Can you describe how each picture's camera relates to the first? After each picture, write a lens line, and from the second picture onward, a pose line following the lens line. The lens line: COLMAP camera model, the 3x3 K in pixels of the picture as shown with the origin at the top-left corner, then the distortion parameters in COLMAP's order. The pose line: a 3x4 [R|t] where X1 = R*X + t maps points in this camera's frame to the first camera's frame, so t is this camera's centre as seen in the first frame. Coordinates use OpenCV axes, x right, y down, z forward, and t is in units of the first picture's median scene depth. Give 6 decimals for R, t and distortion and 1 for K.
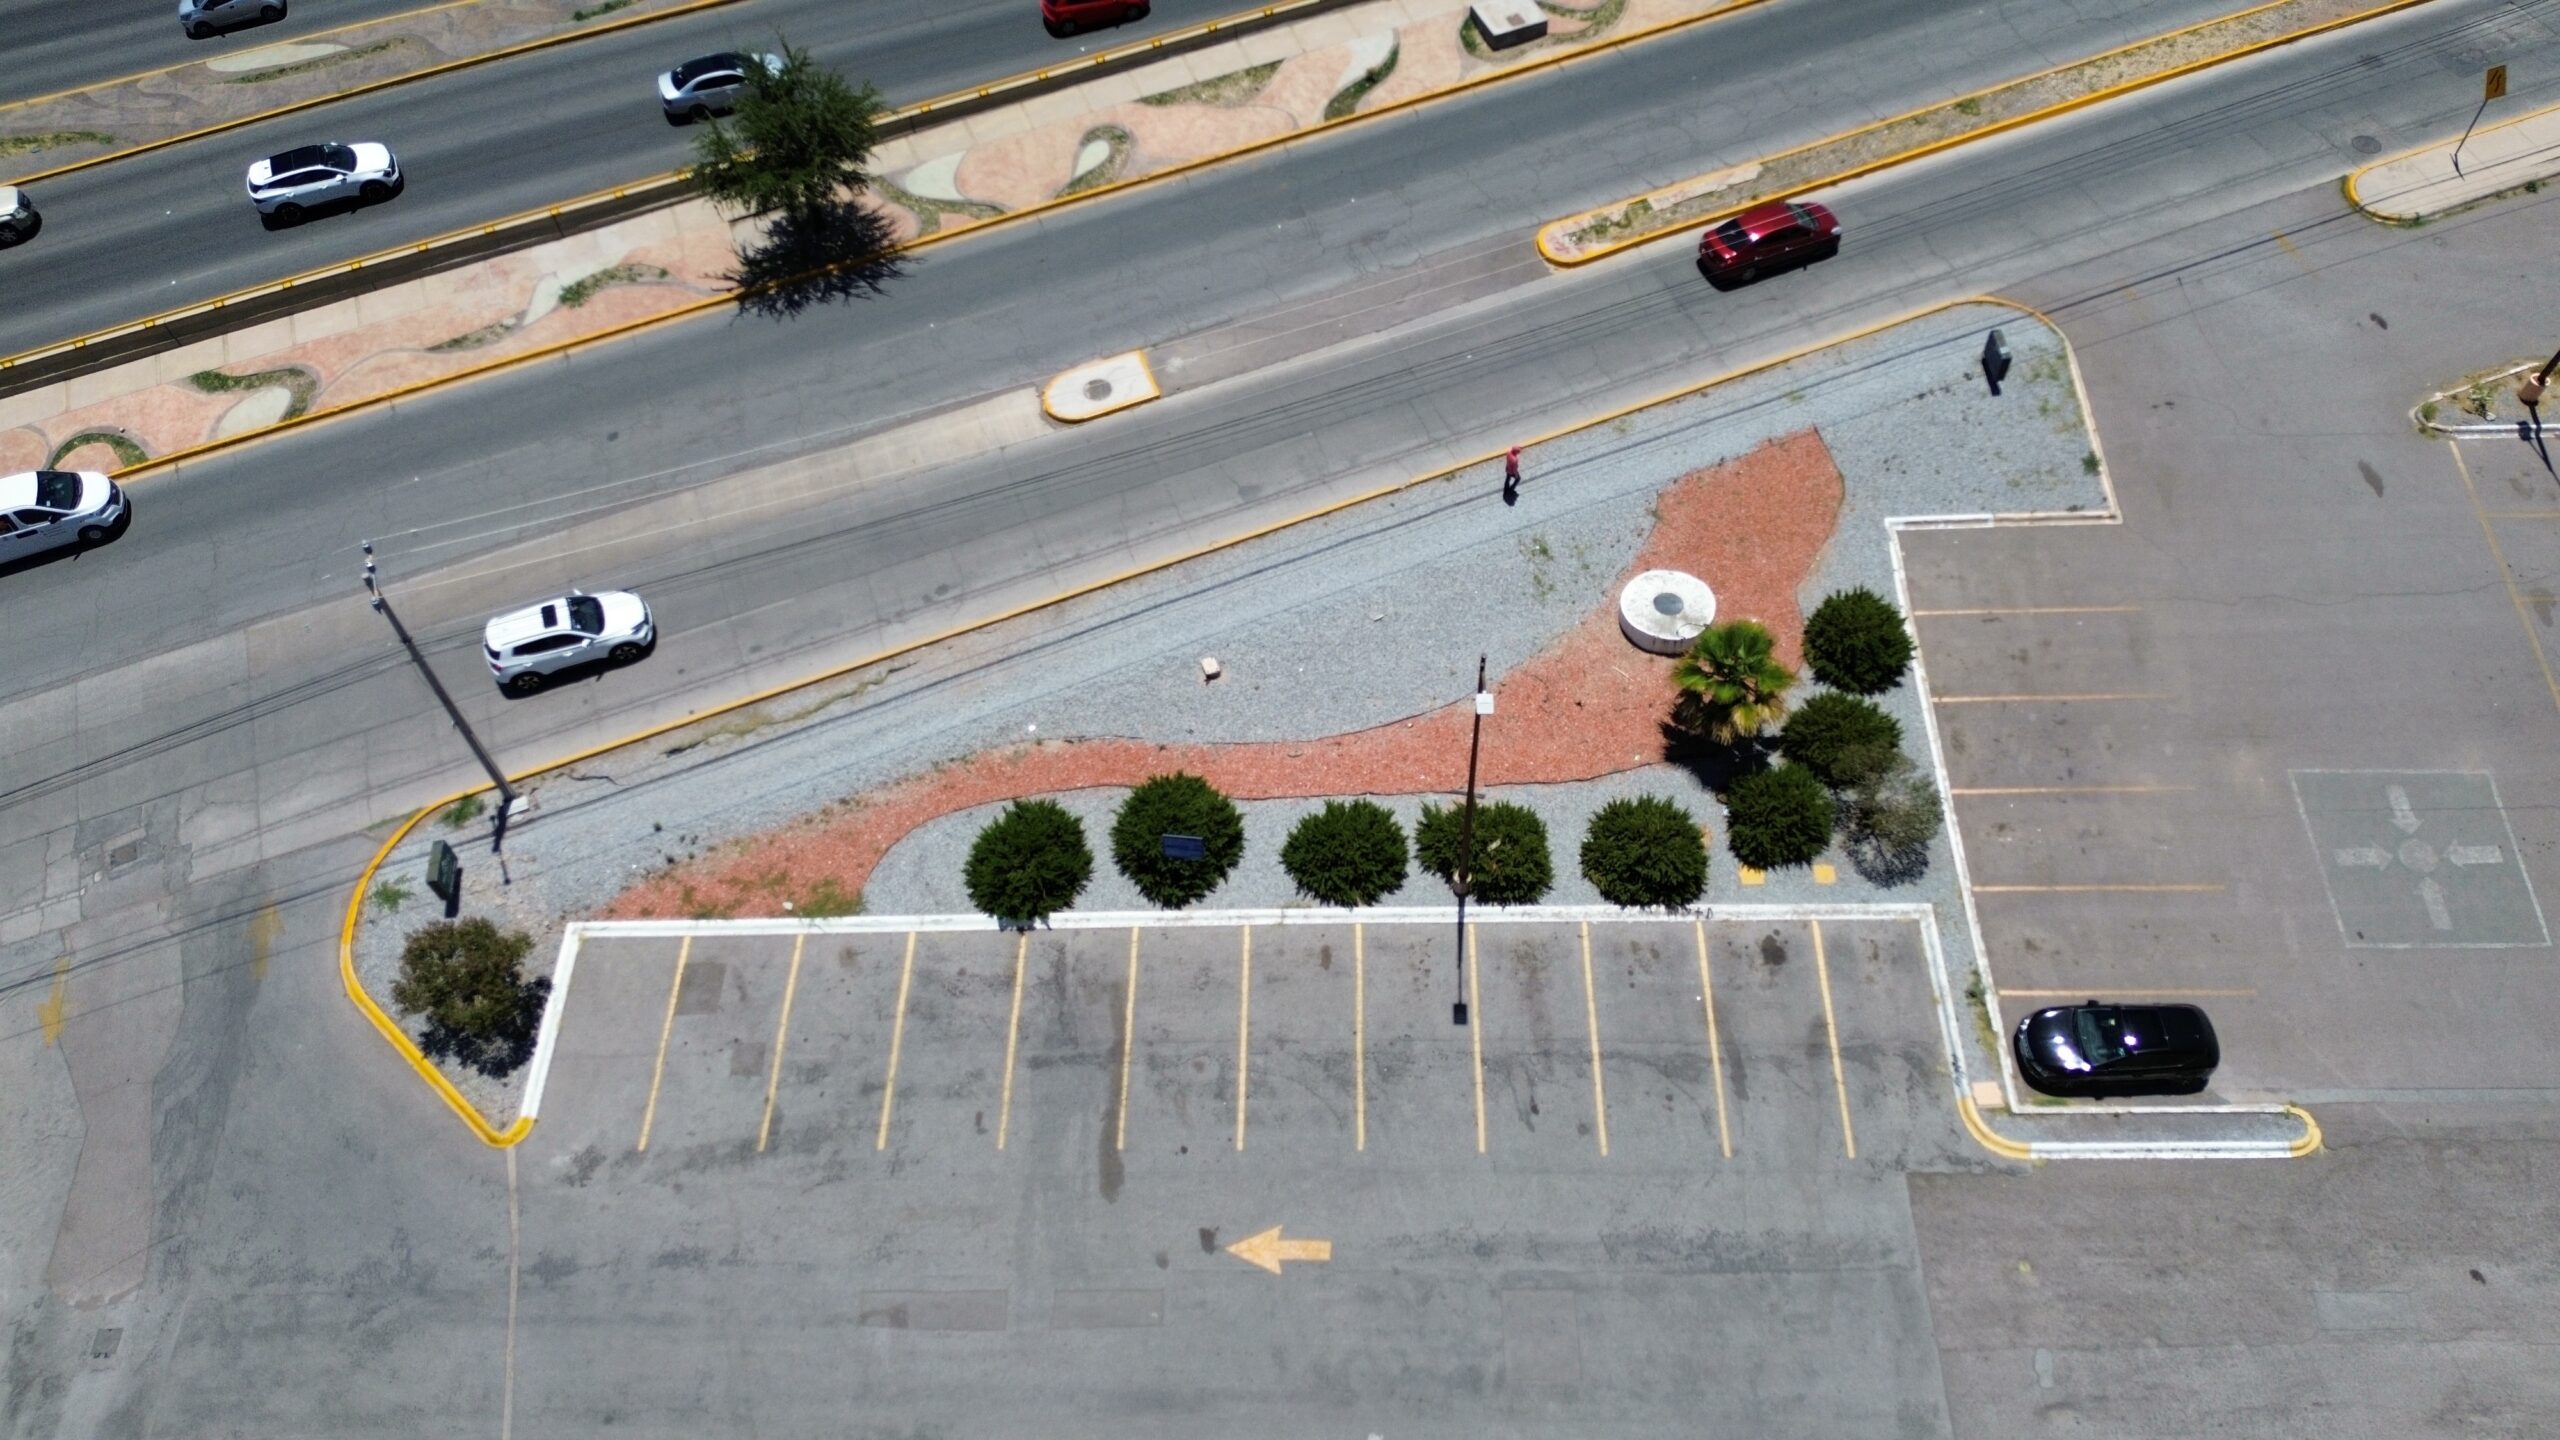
lens RADIAL K [[1795.7, 0, 1285.7], [0, 1795.7, 719.1], [0, 0, 1]] dist [0.079908, -0.077417]
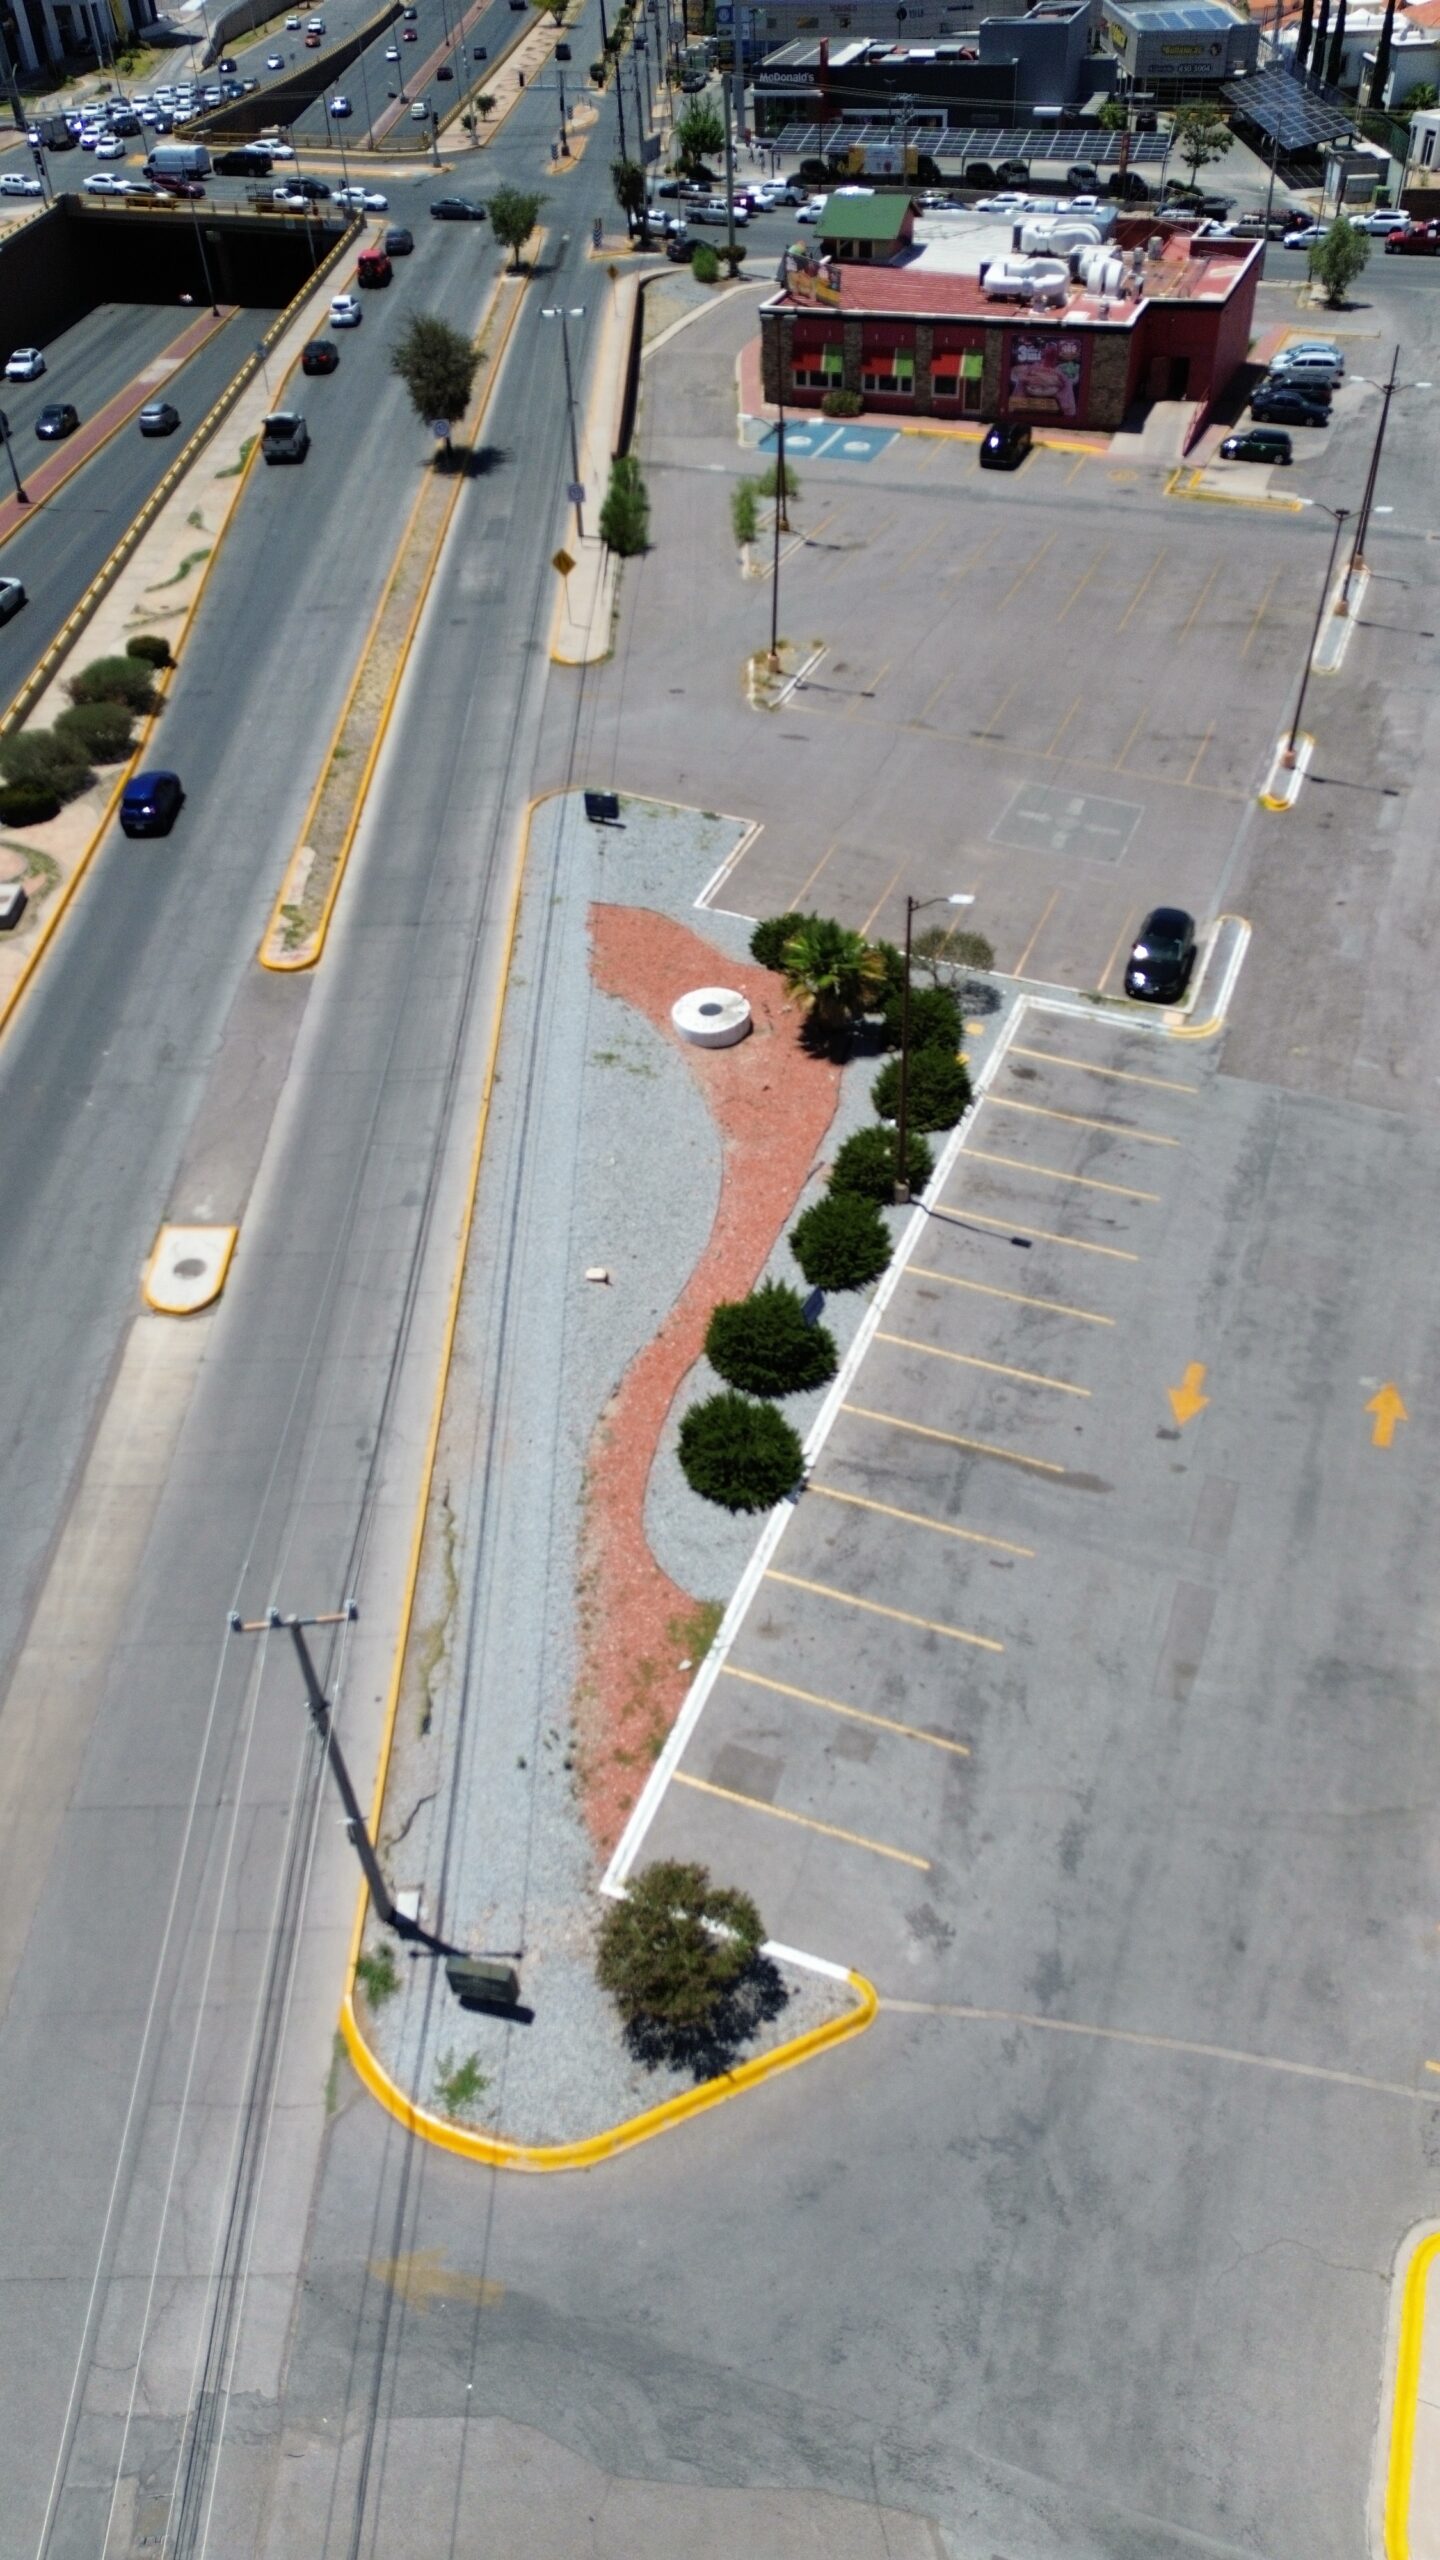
lens RADIAL K [[1789.5, 0, 720.0], [0, 1789.5, 1280.0], [0, 0, 1]] dist [0.076795, -0.063854]
pose [[0.357259, -0.600633, 0.715266, -0.755723], [0.780042, 0.613073, 0.125206, -0.101811], [-0.513713, 0.513207, 0.687545, 0.303415]]
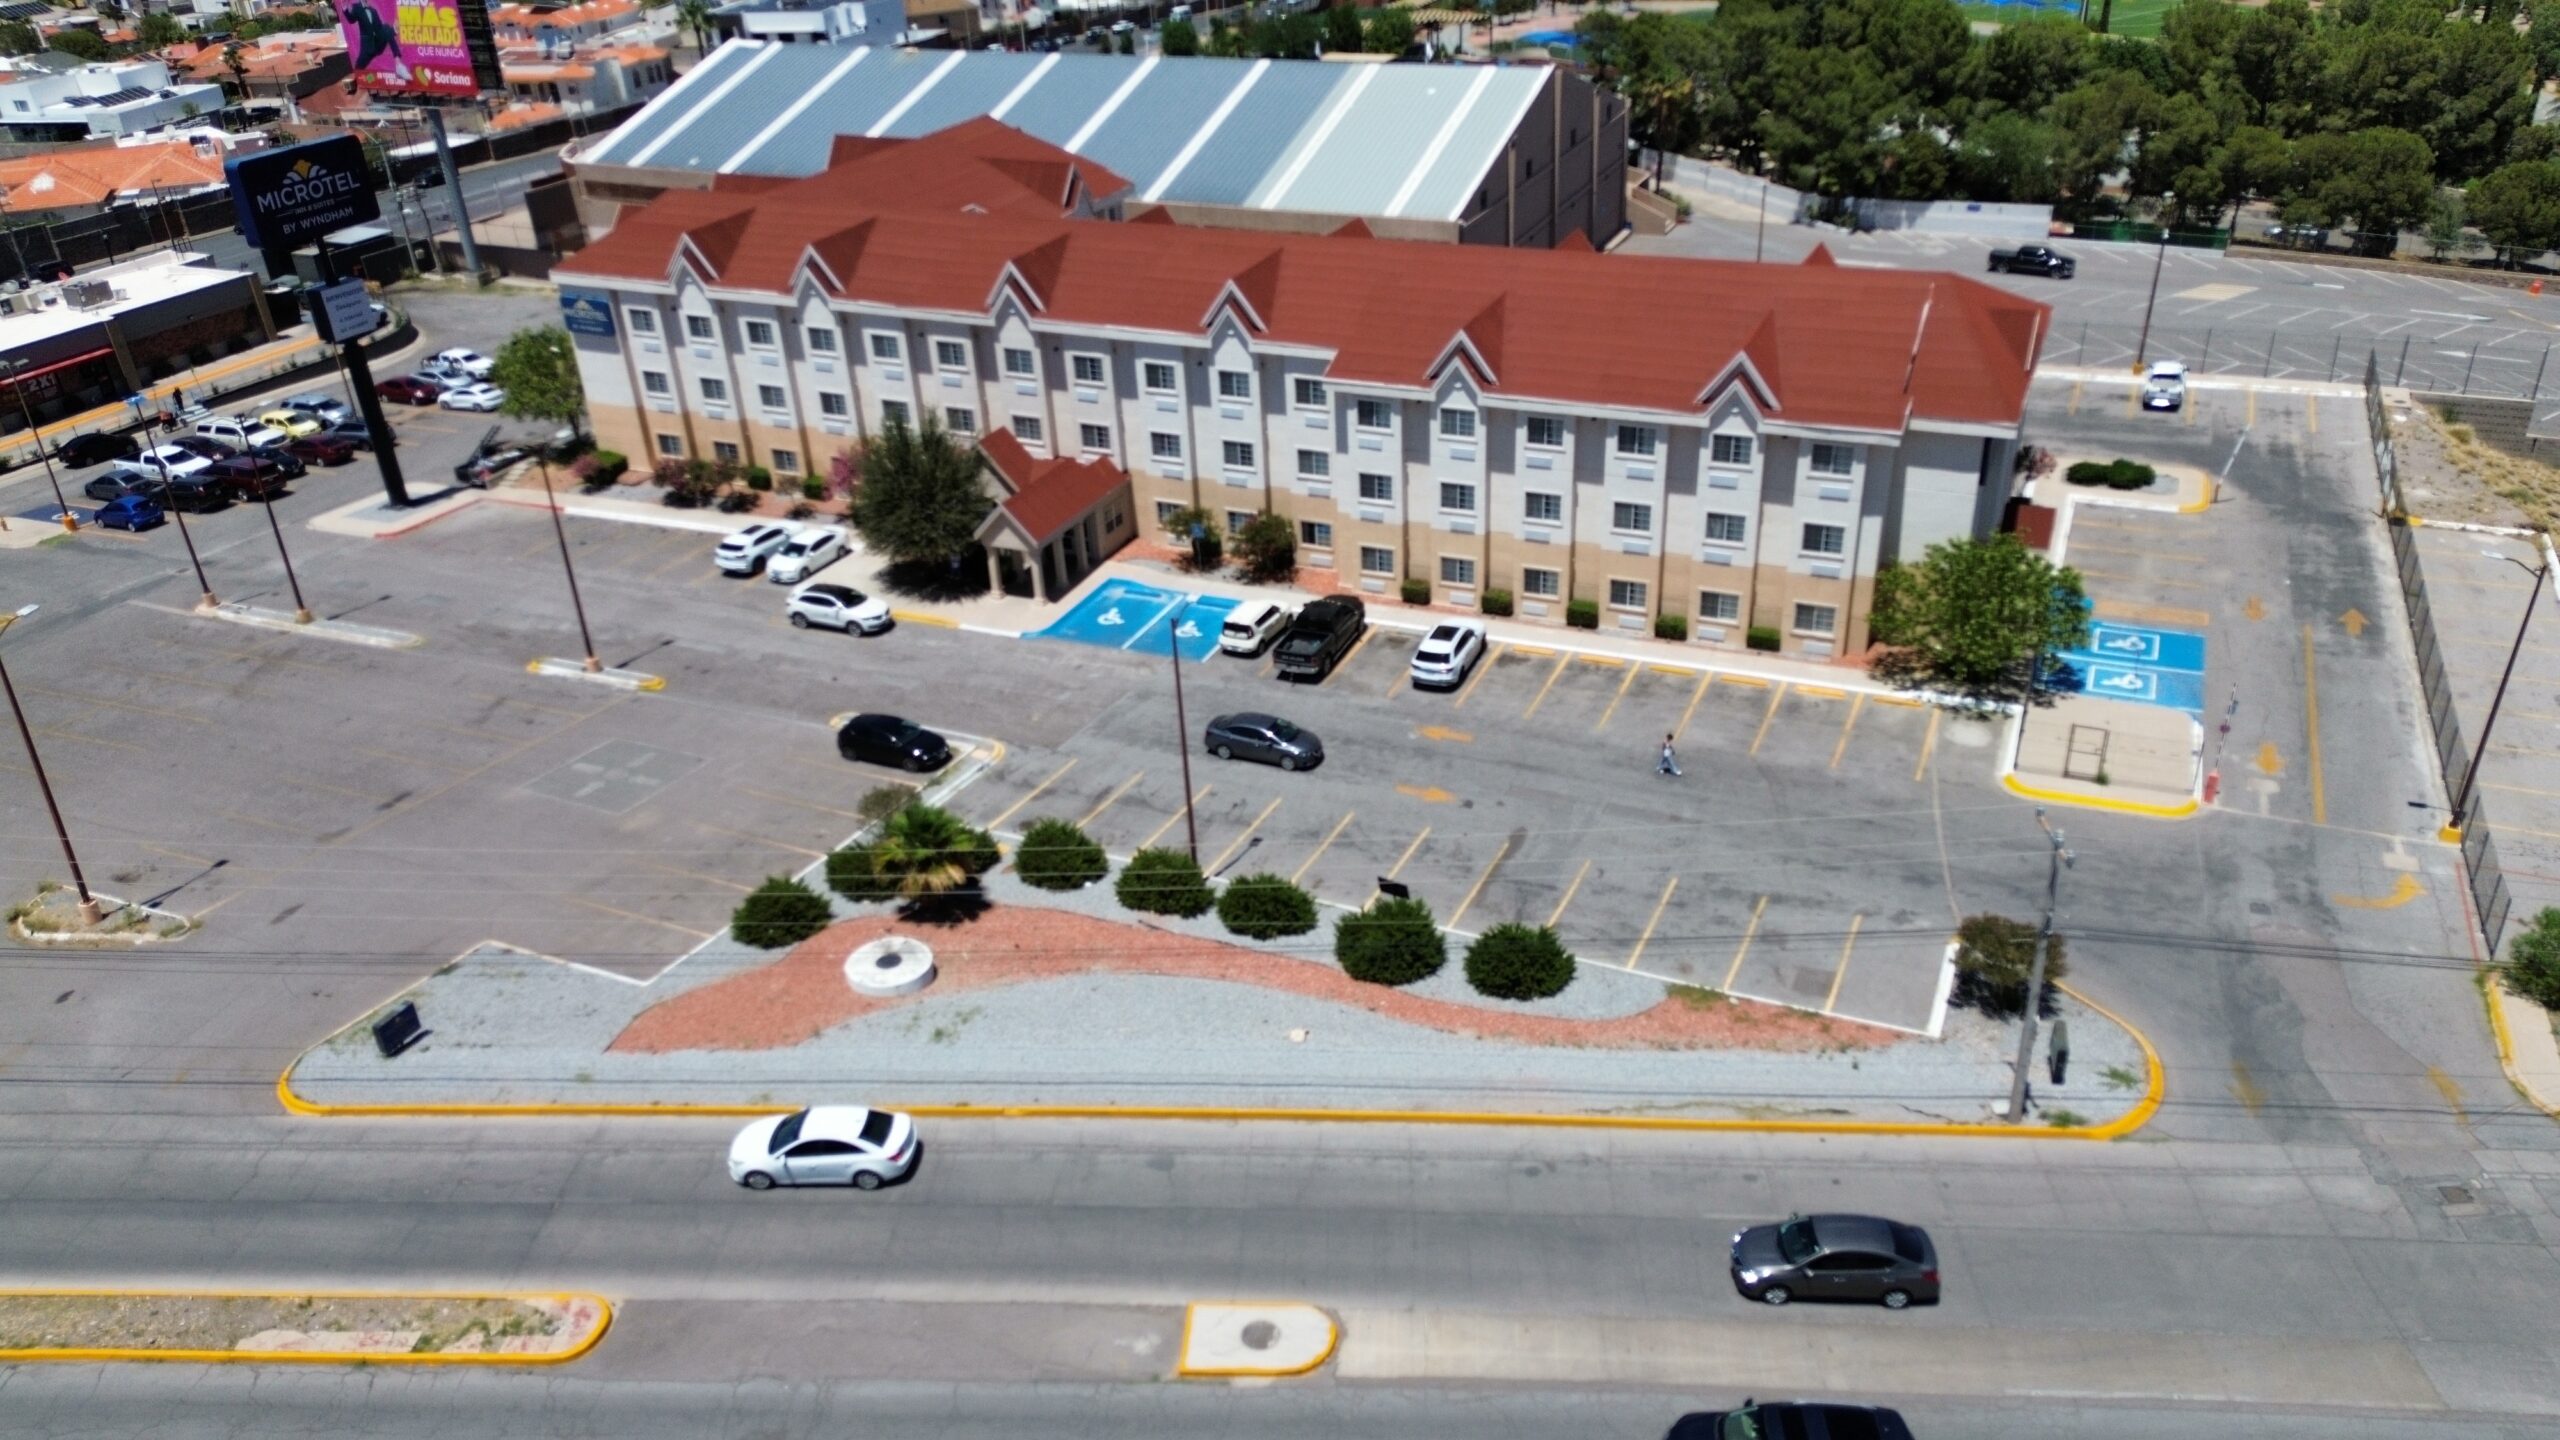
lens RADIAL K [[1795.7, 0, 1285.7], [0, 1795.7, 719.1], [0, 0, 1]] dist [0.079908, -0.077417]
pose [[-0.909859, -0.127224, 0.394932, -0.435101], [0.378194, 0.137215, 0.915500, -1.035668], [-0.170664, 0.982337, -0.076731, 0.943080]]
